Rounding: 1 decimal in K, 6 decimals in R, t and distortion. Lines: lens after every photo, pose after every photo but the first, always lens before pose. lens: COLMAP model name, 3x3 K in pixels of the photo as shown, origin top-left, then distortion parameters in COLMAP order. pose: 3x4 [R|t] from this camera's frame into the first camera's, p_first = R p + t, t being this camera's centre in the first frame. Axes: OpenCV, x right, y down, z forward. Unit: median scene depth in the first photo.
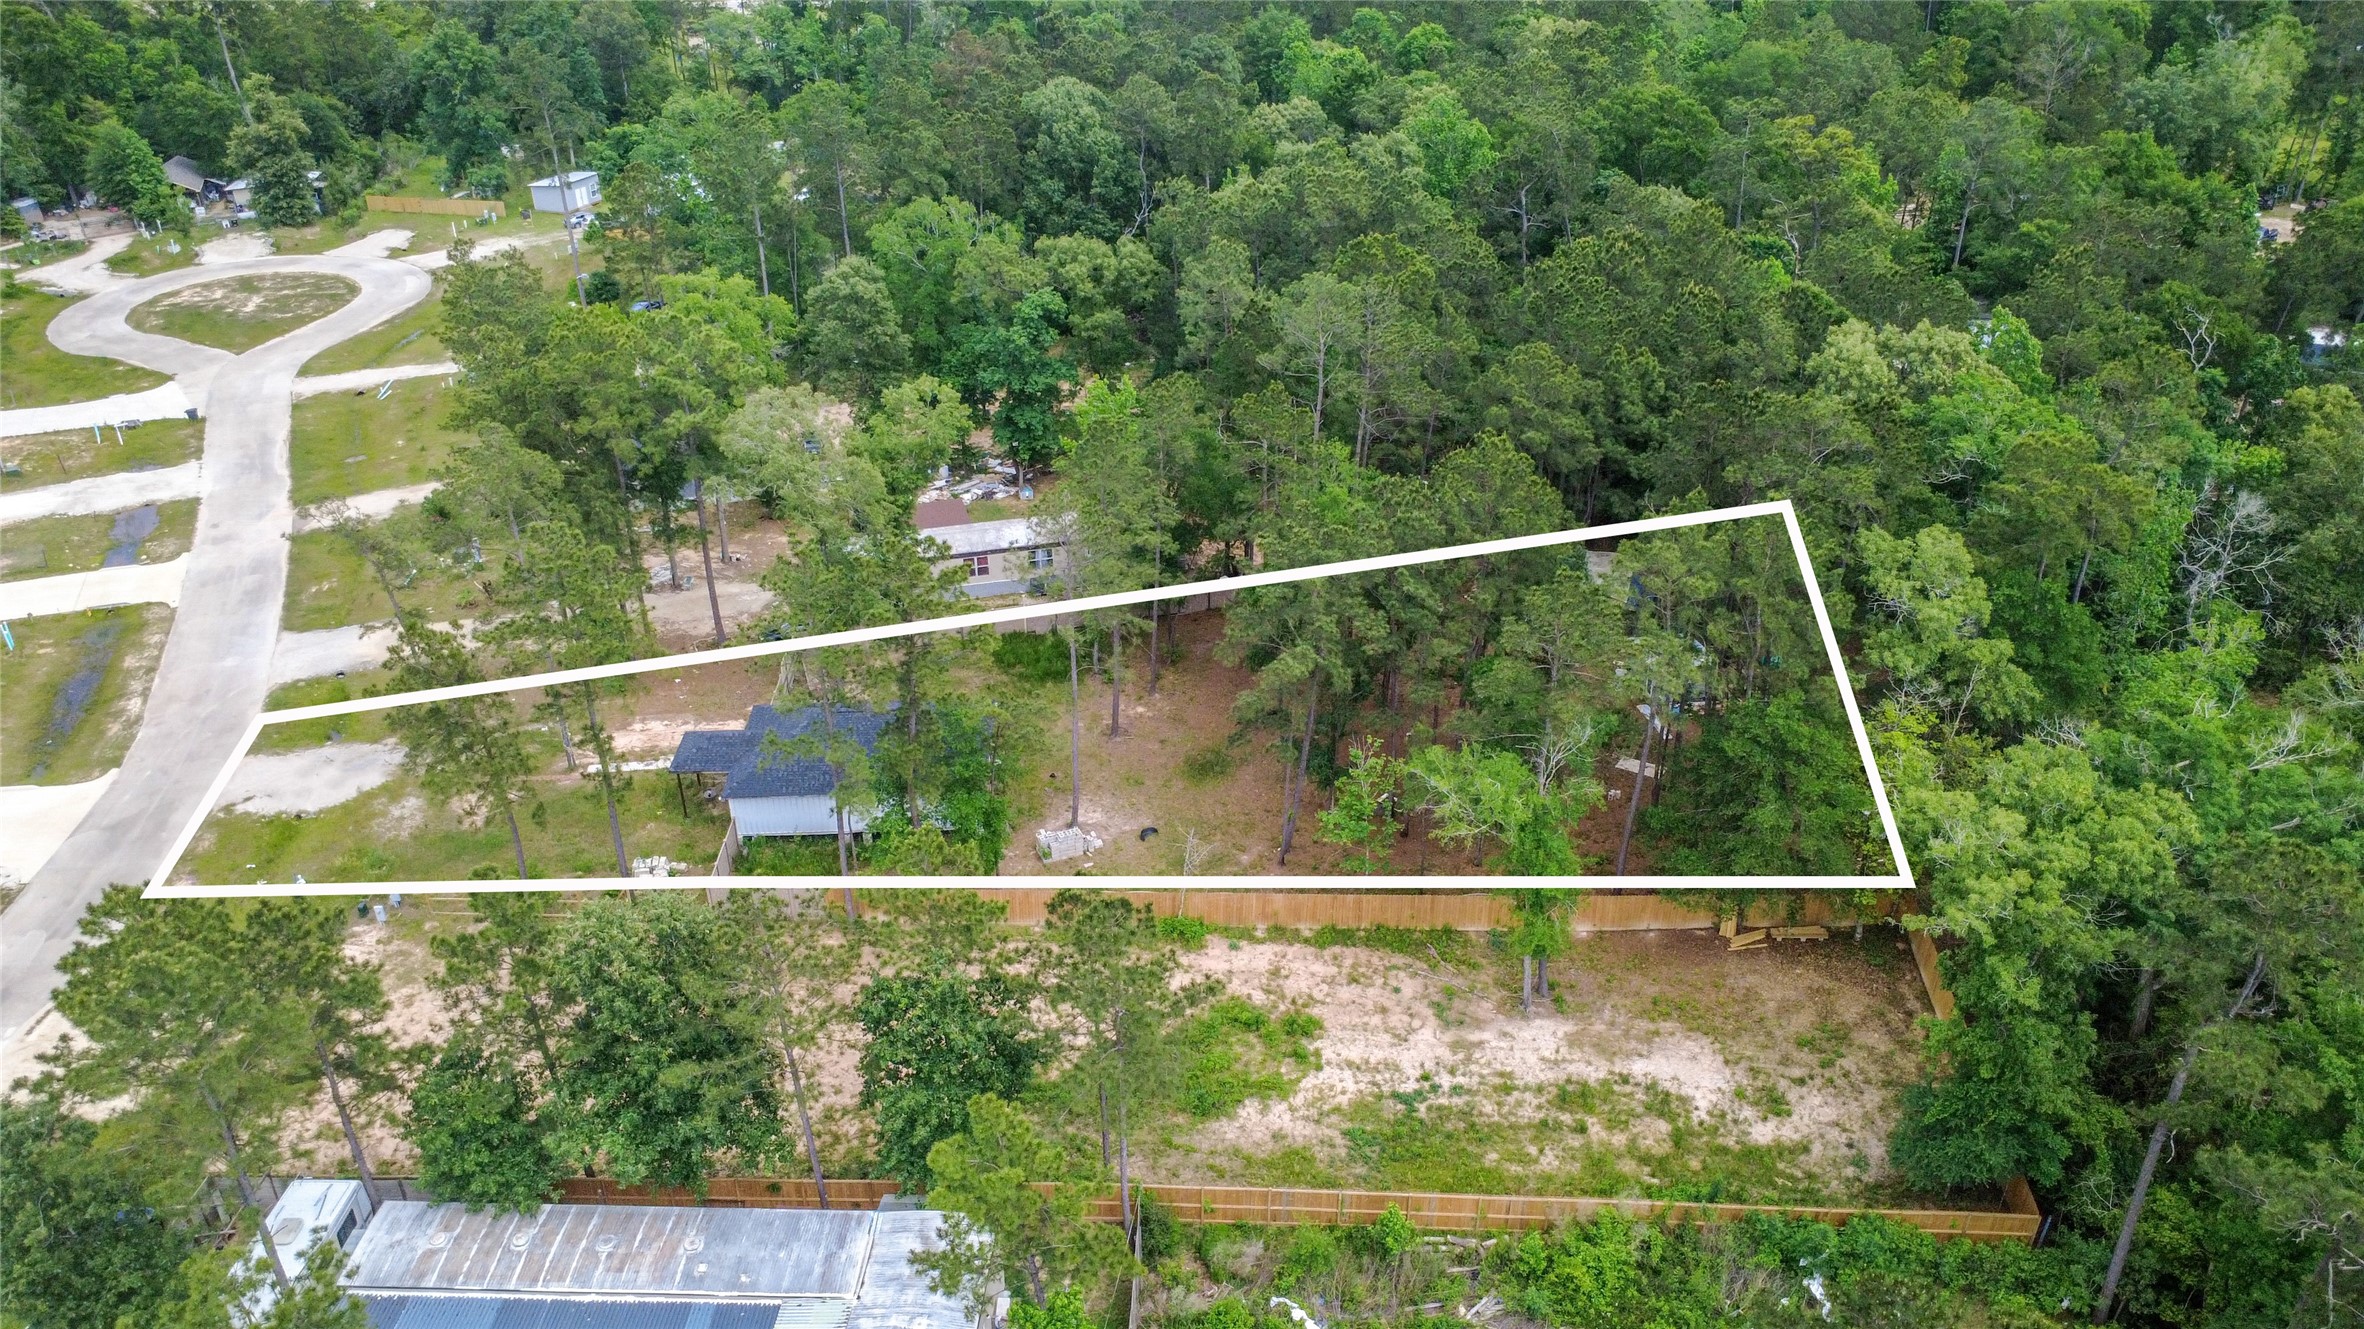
lens RADIAL K [[1725.1, 0, 1184.2], [0, 1725.1, 660.4], [0, 0, 1]] dist [0.000663, 0.000230]
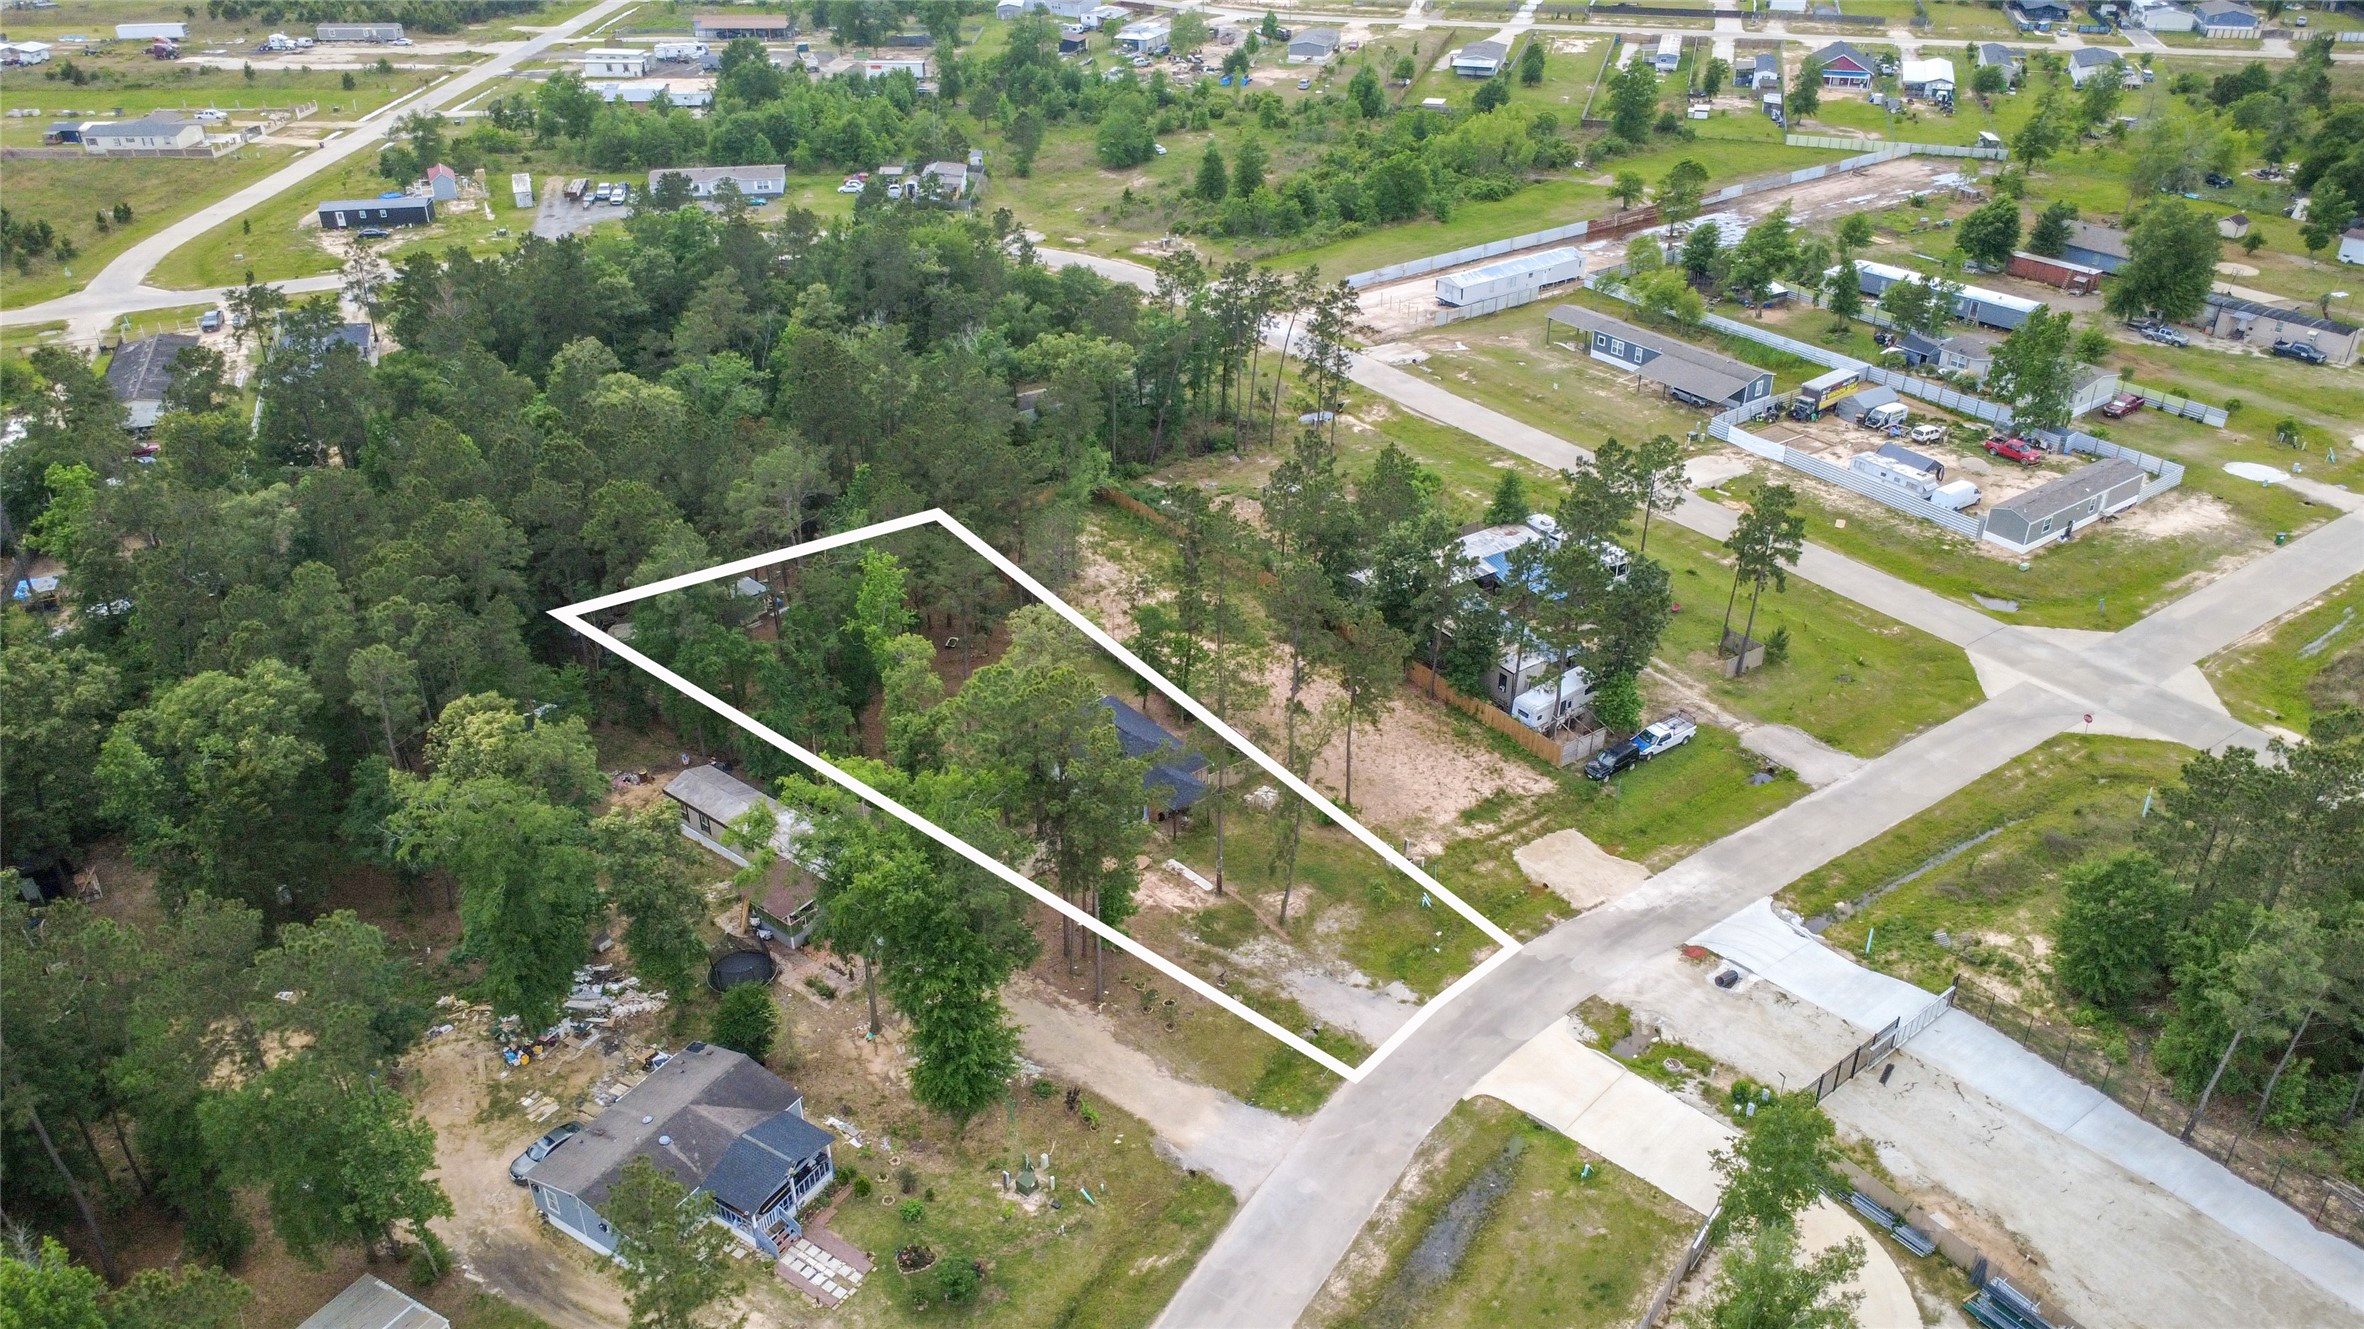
lens RADIAL K [[1715.9, 0, 1183.6], [0, 1715.9, 676.0], [0, 0, 1]] dist [0.001191, -0.001010]
pose [[-0.599116, -0.389084, 0.699767, -1.108221], [0.400759, 0.610897, 0.682786, -0.878330], [-0.693147, 0.689506, -0.210069, 1.098182]]
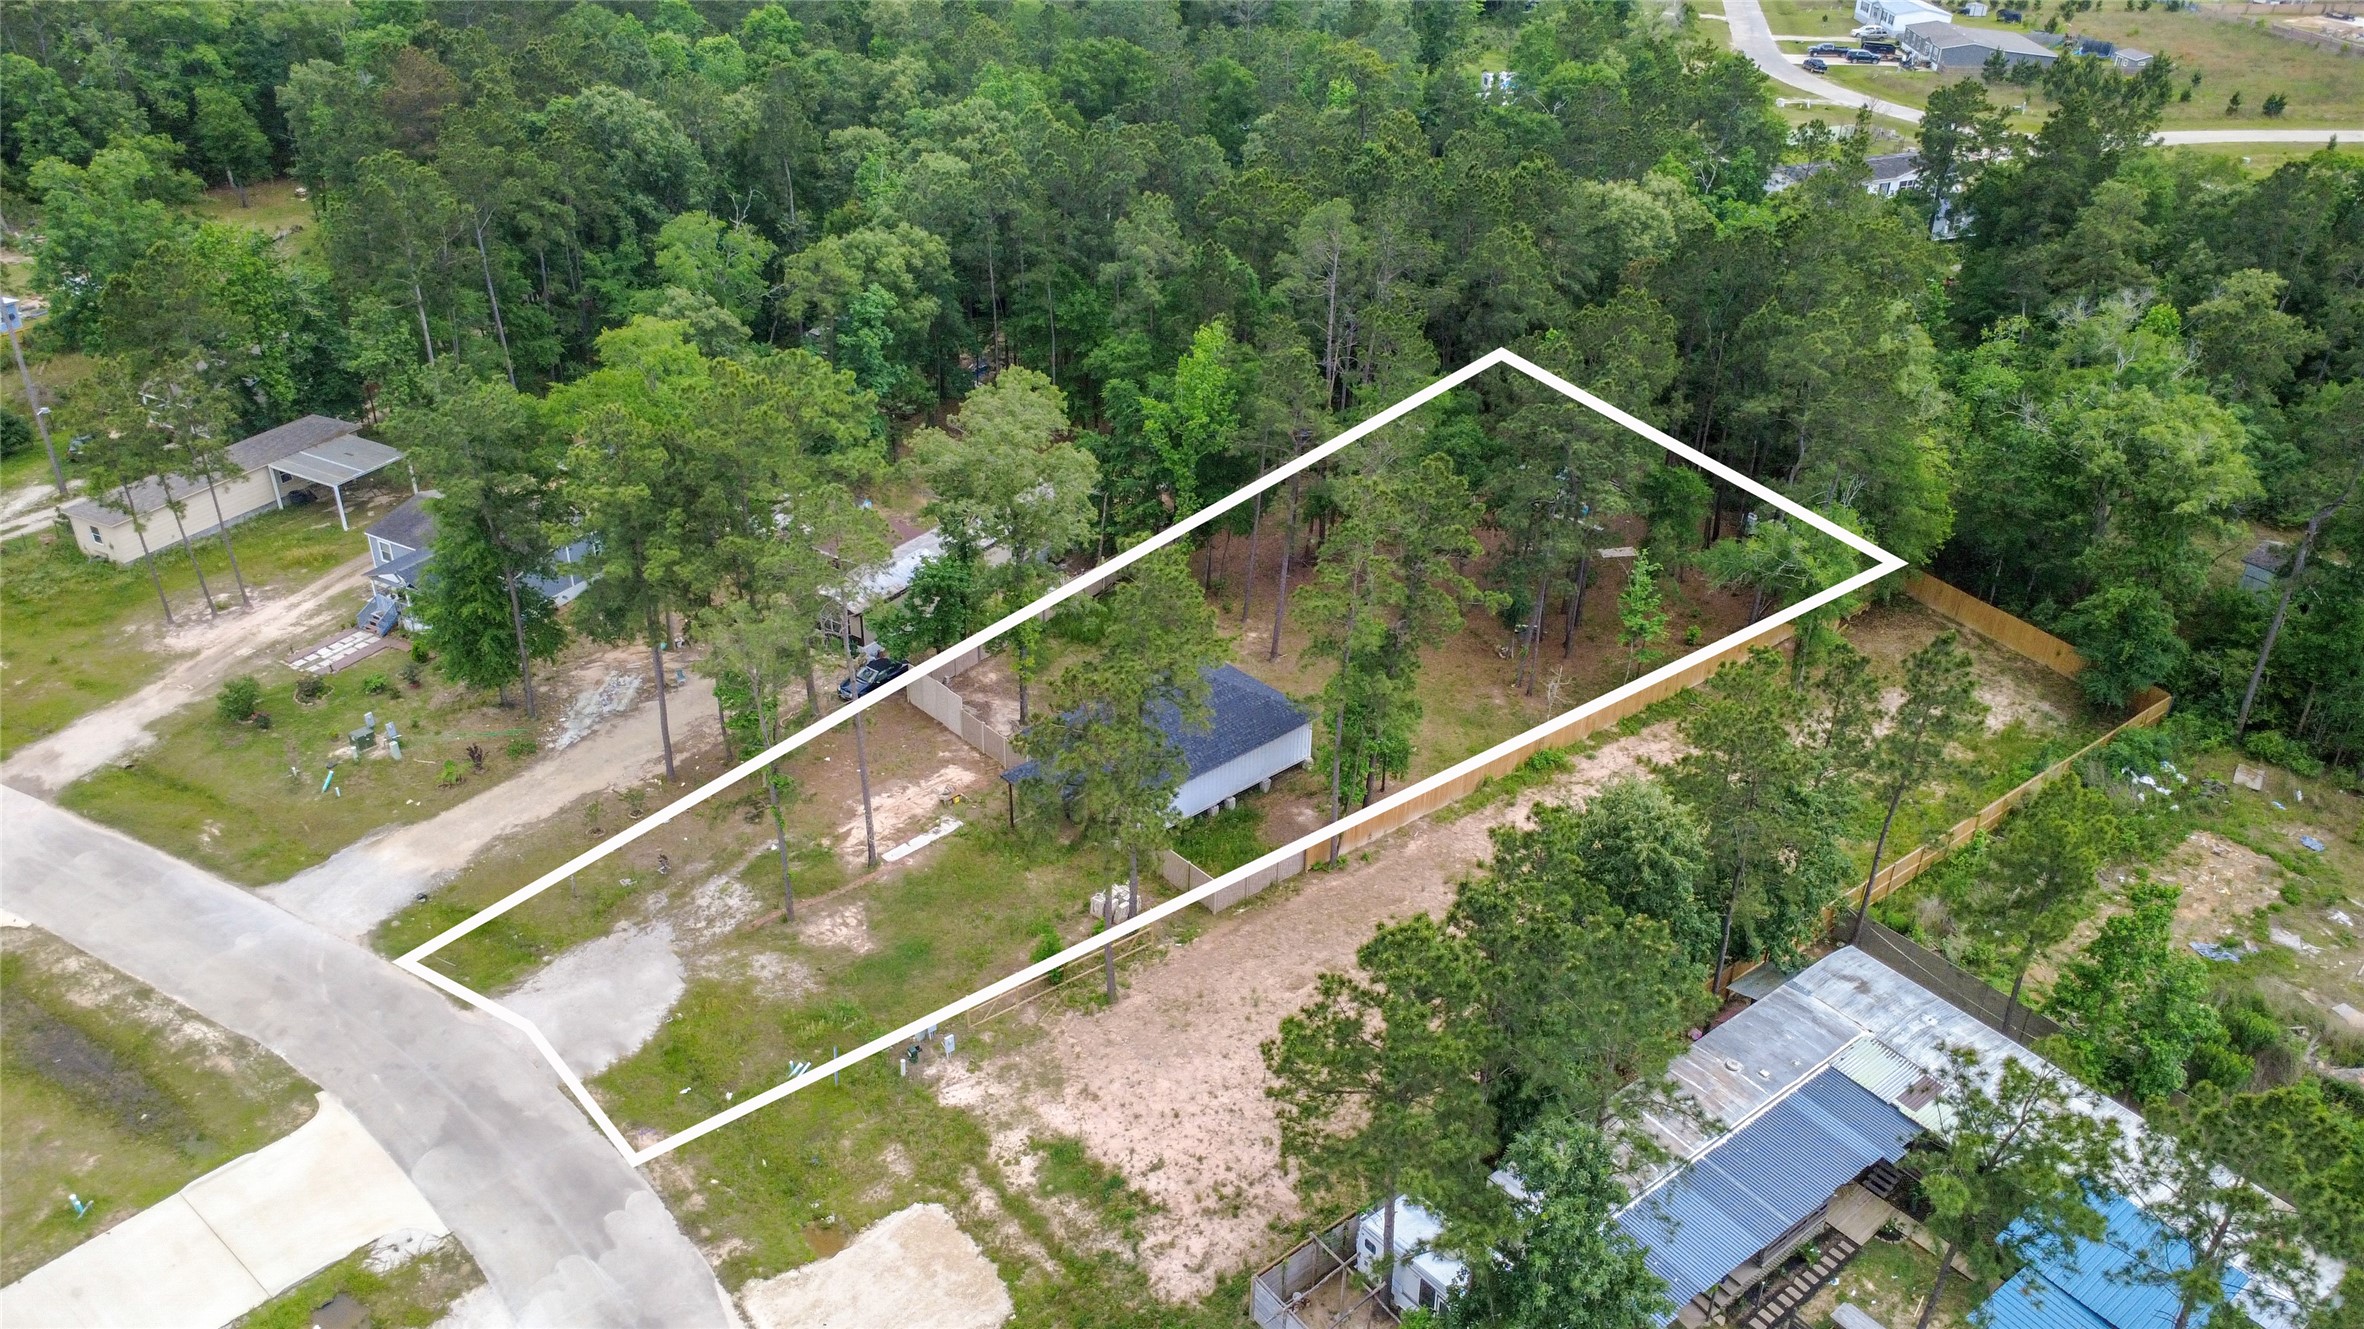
lens RADIAL K [[1715.9, 0, 1184.7], [0, 1715.9, 667.0], [0, 0, 1]] dist [0.001761, -0.002349]
pose [[0.764293, -0.296669, 0.572577, -0.659050], [0.291154, 0.950996, 0.104097, -0.074012], [-0.575401, 0.087148, 0.813216, 0.165711]]
